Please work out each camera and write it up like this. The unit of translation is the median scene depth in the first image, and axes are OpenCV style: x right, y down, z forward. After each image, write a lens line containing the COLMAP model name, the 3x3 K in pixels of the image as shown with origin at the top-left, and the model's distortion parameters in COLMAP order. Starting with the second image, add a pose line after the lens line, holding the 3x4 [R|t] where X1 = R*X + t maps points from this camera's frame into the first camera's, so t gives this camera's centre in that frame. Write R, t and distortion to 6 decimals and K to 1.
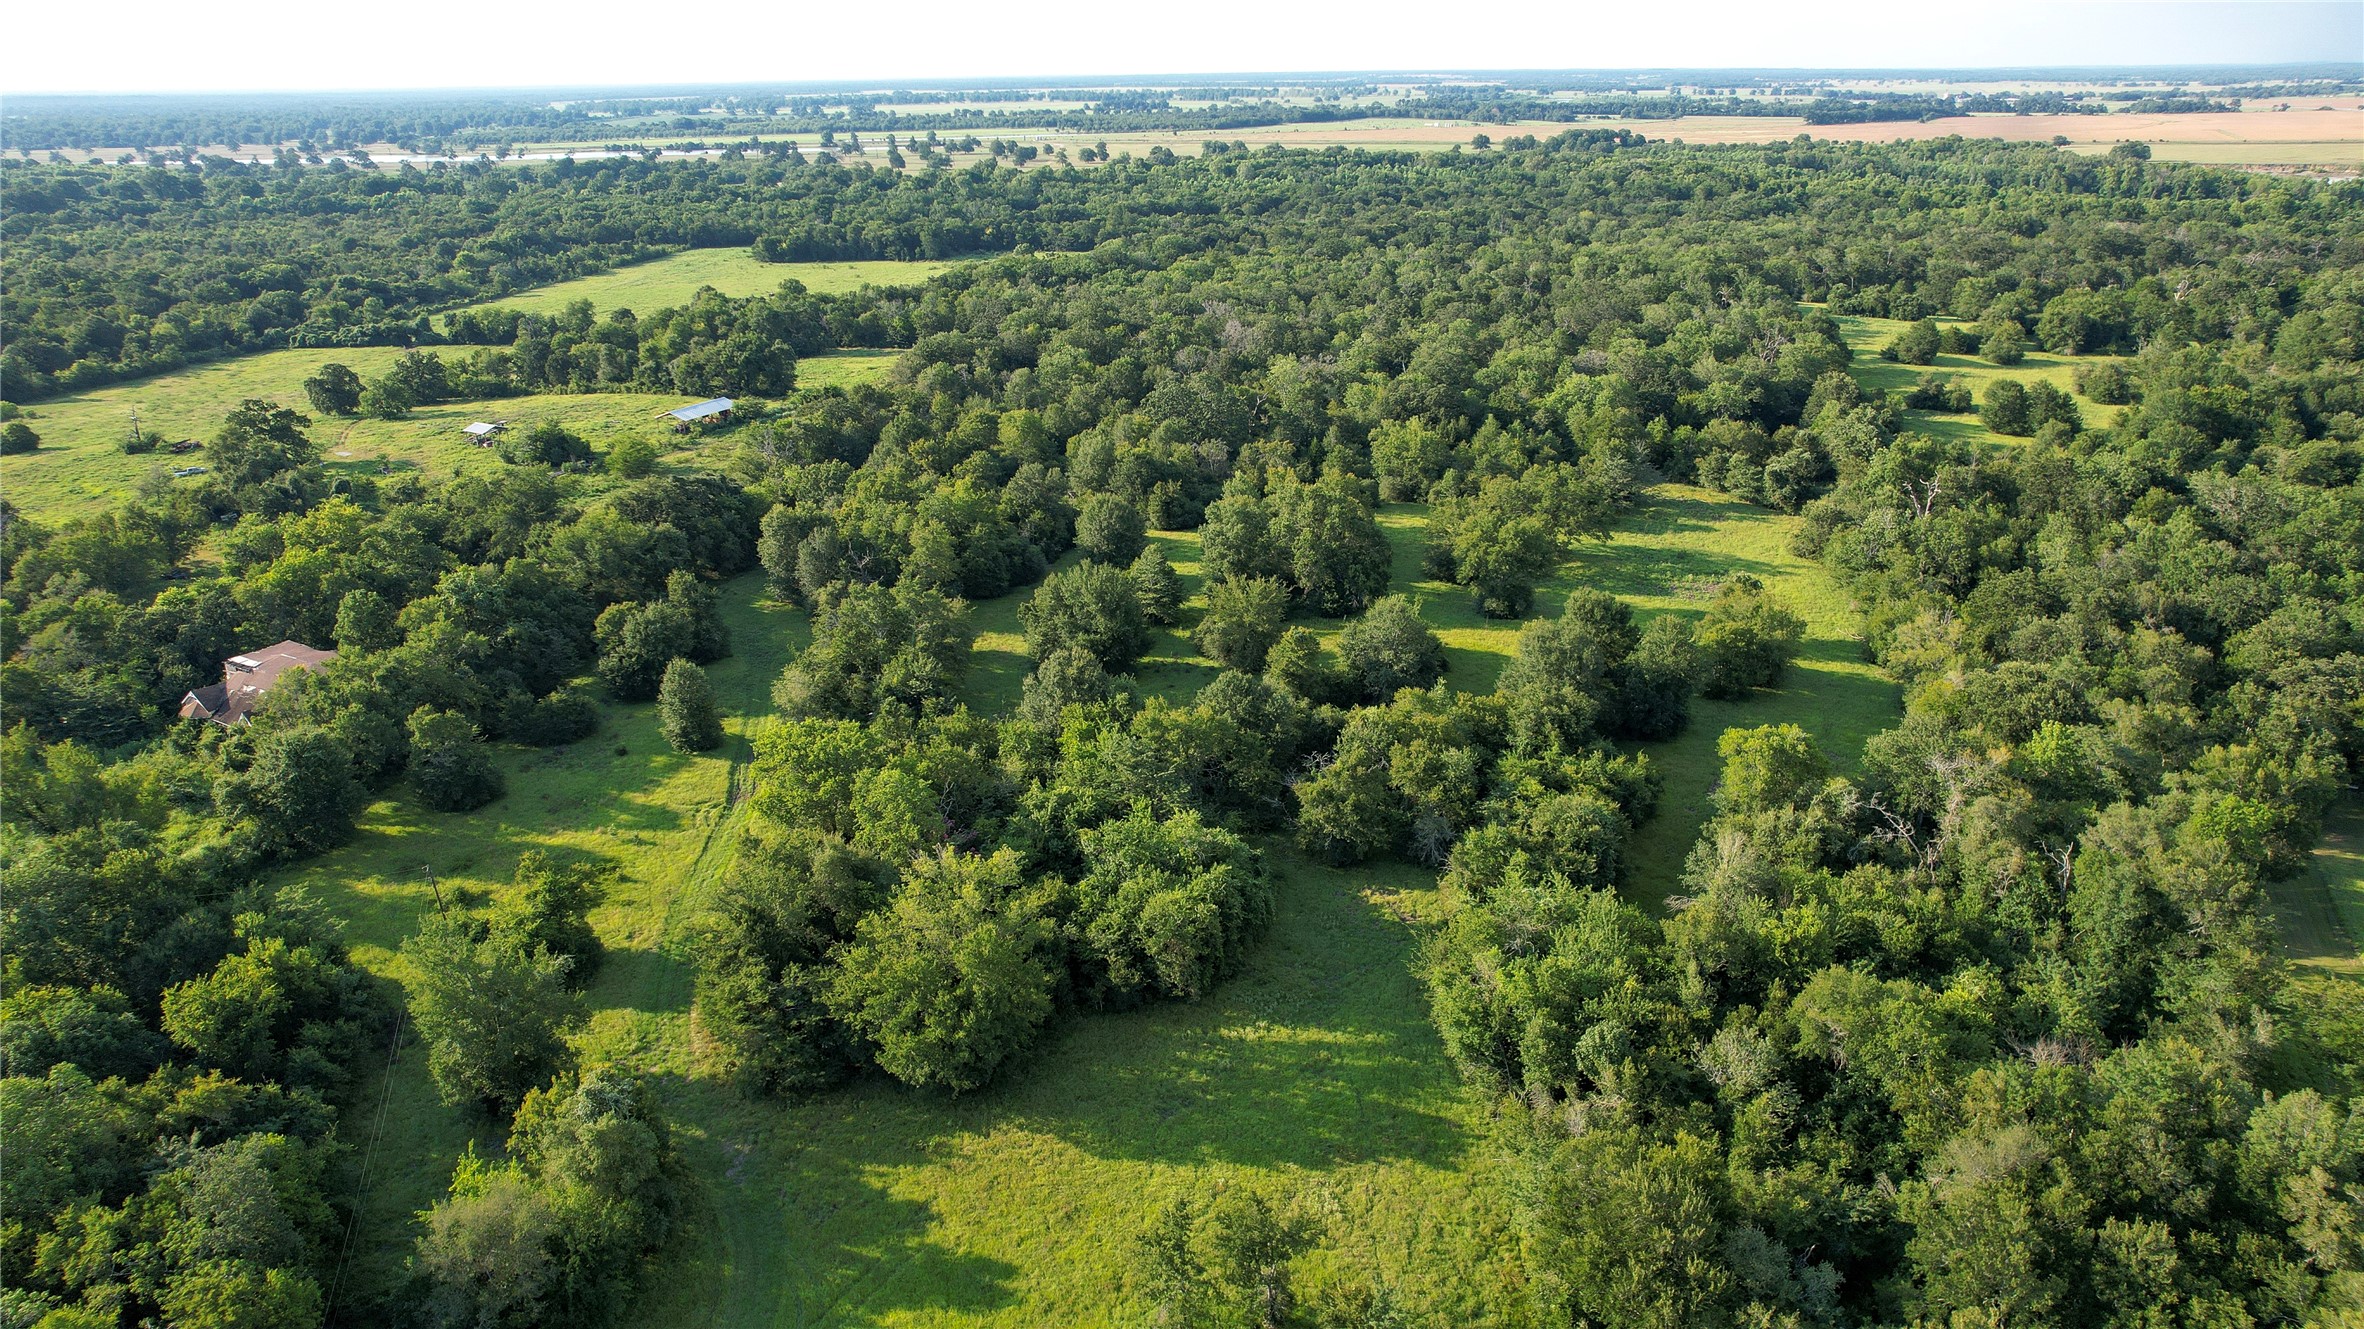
lens RADIAL K [[1491.6, 0, 1182.0], [0, 1491.6, 664.5], [0, 0, 1]] dist [-0.079094, 0.074678]
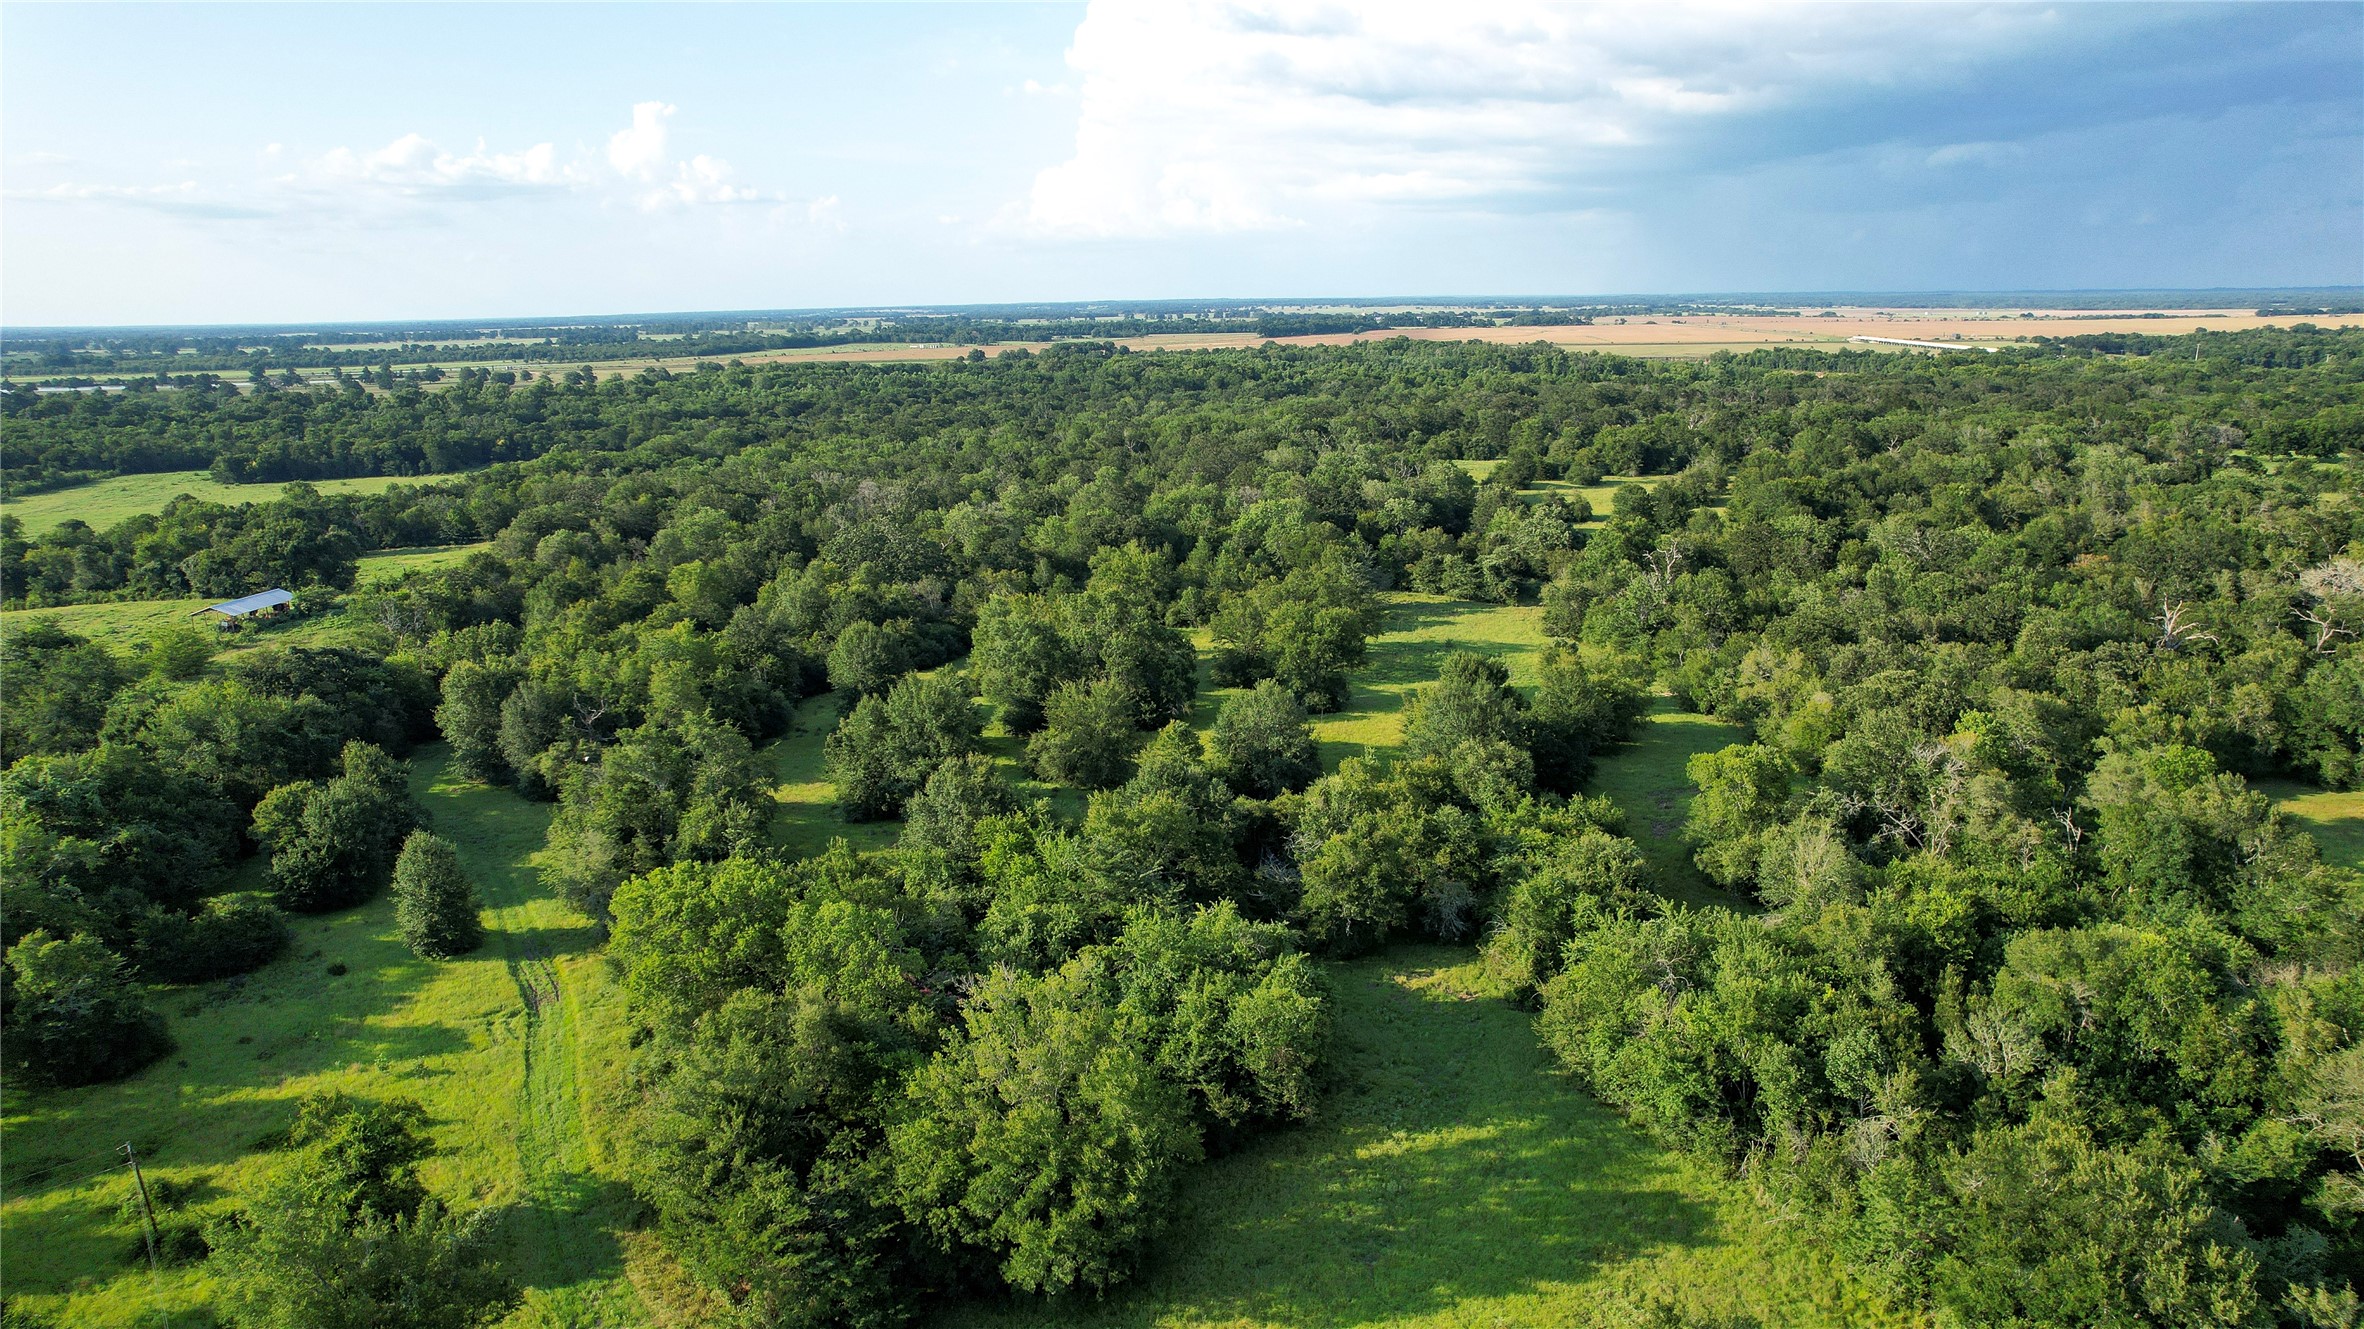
lens RADIAL K [[1491.6, 0, 1182.0], [0, 1491.6, 664.5], [0, 0, 1]] dist [-0.079094, 0.074678]
pose [[0.942786, -0.080894, 0.323436, -0.138562], [0.126400, 0.984420, -0.122233, 0.034459], [-0.308509, 0.156122, 0.938322, 0.112410]]
